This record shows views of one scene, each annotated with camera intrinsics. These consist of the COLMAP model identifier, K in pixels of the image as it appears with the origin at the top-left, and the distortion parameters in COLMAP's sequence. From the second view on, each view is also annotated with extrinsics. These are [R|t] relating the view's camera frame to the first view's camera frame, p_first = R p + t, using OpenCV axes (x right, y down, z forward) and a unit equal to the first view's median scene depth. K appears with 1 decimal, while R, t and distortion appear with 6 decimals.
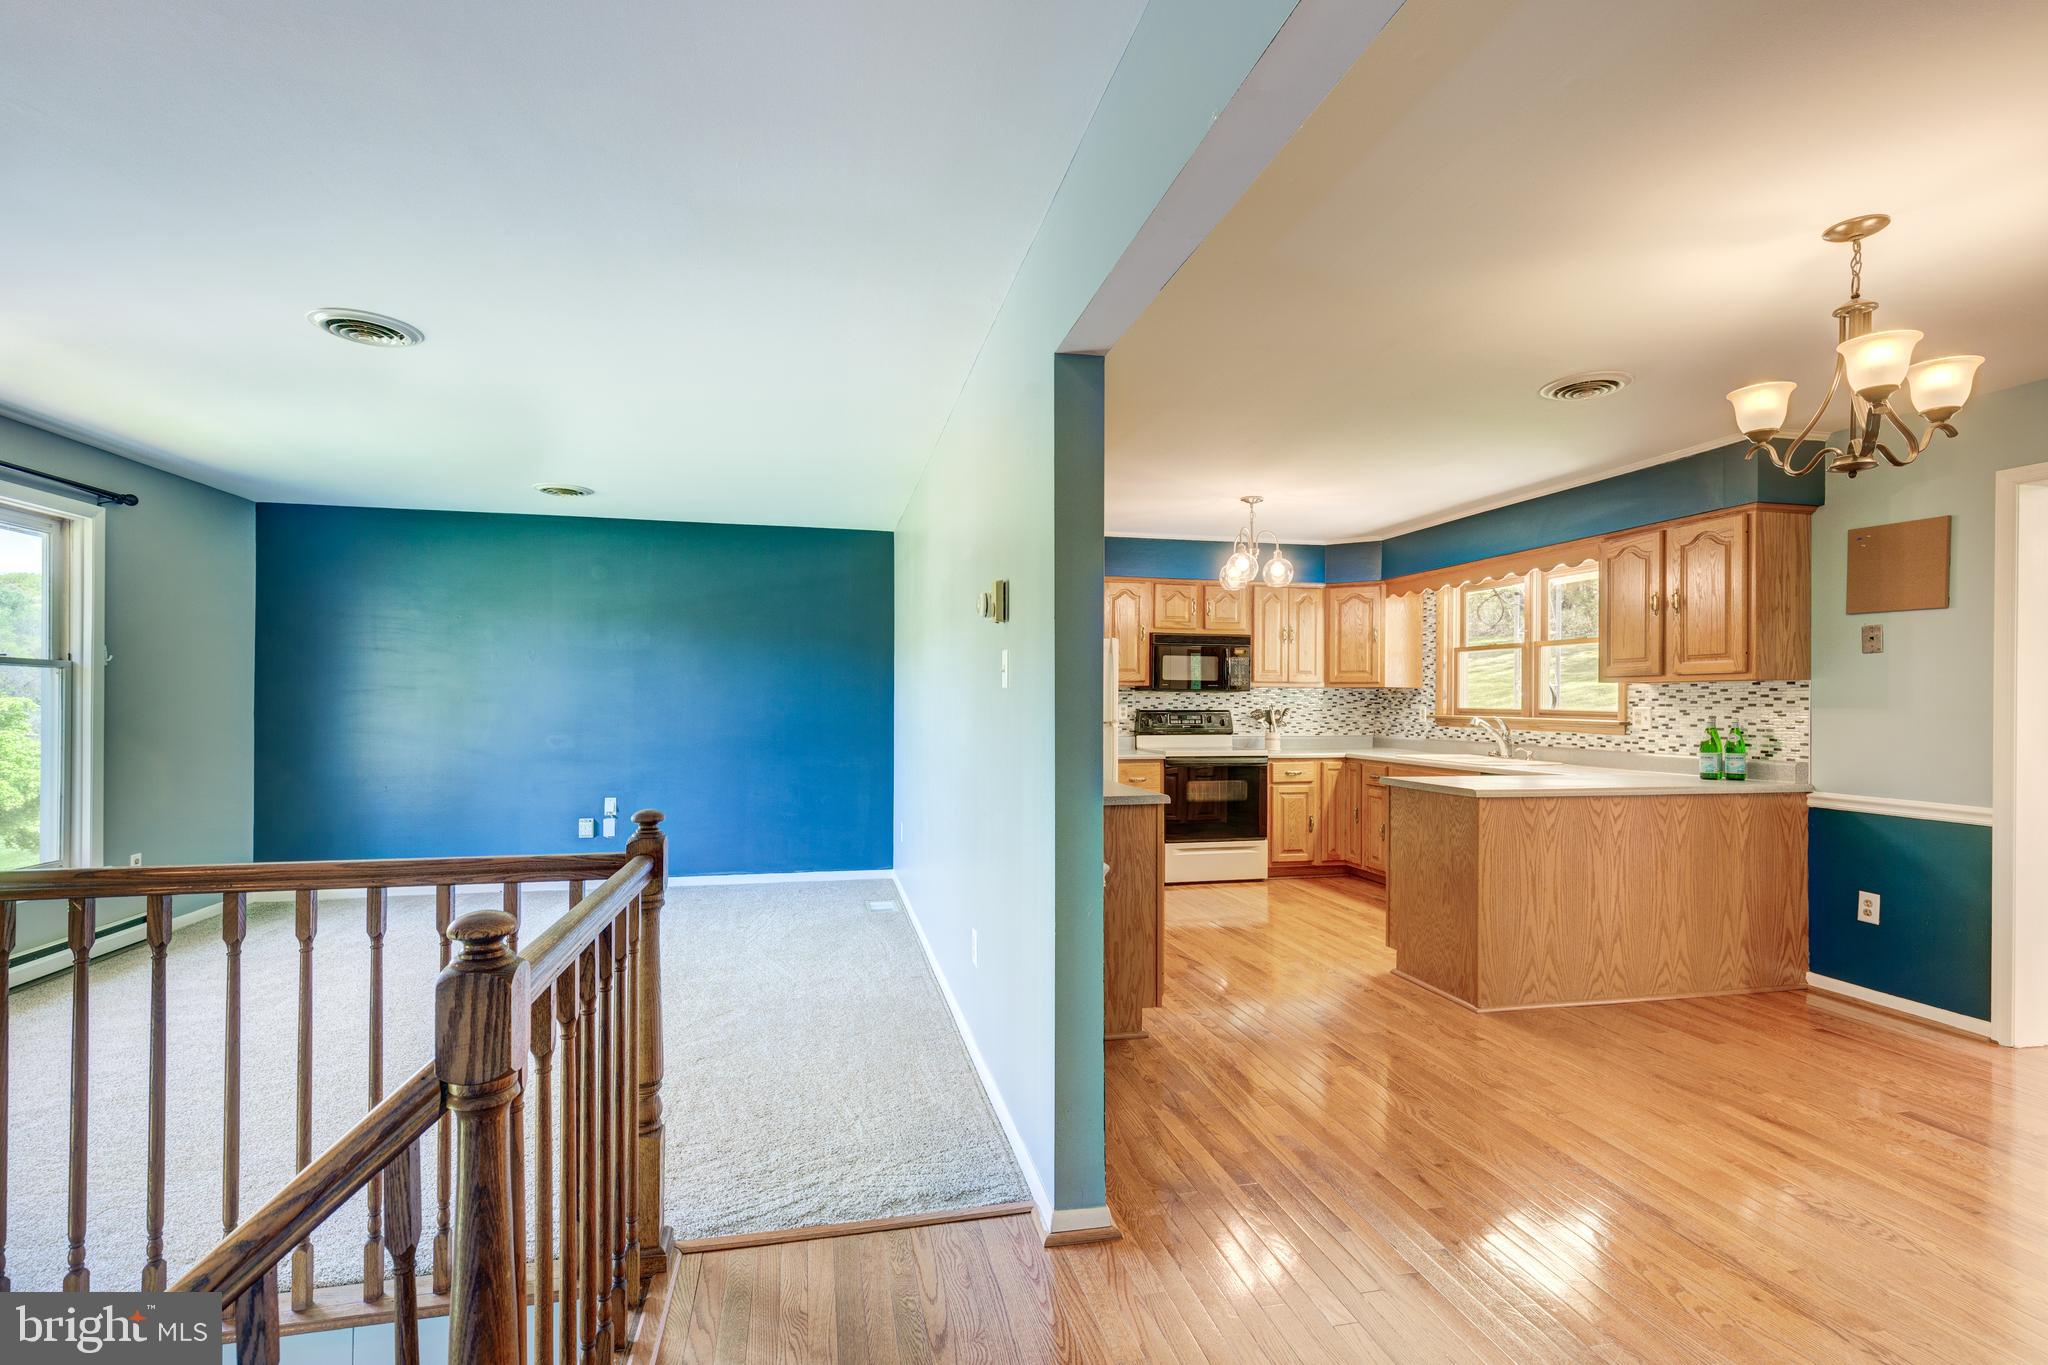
lens RADIAL K [[921.6, 0, 1031.3], [0, 921.6, 697.1], [0, 0, 1]] dist [0.007856, -0.002436]
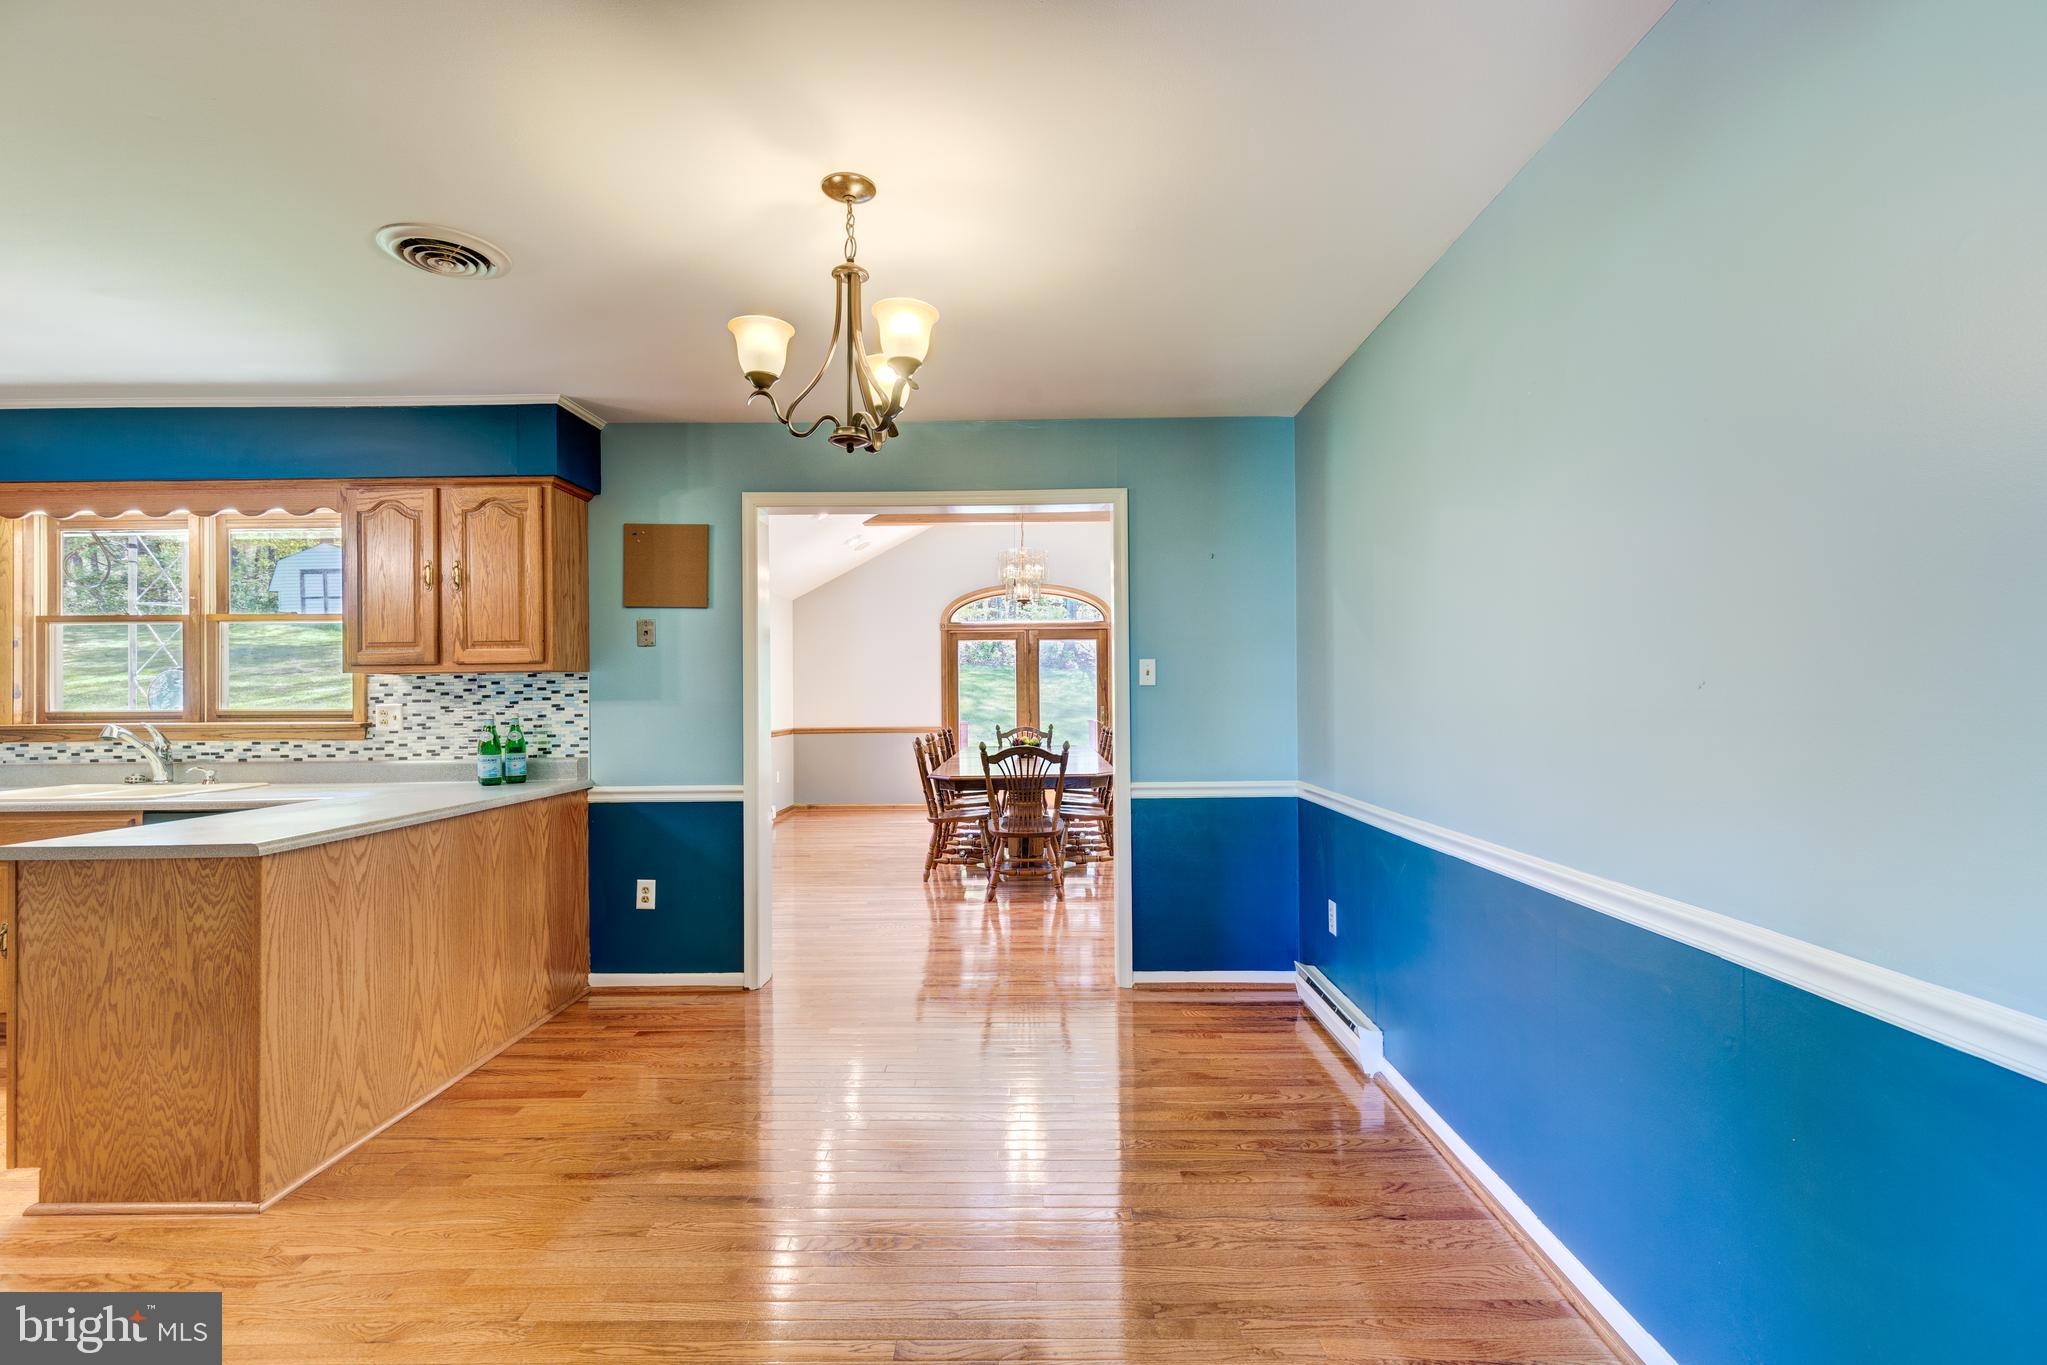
lens RADIAL K [[921.1, 0, 1015.9], [0, 921.1, 686.7], [0, 0, 1]] dist [0.007856, -0.002436]
pose [[0.233845, -0.000144, 0.972274, 0.007349], [0.008743, 0.999960, -0.001955, 0.002738], [-0.972235, 0.008957, 0.233837, 0.338721]]
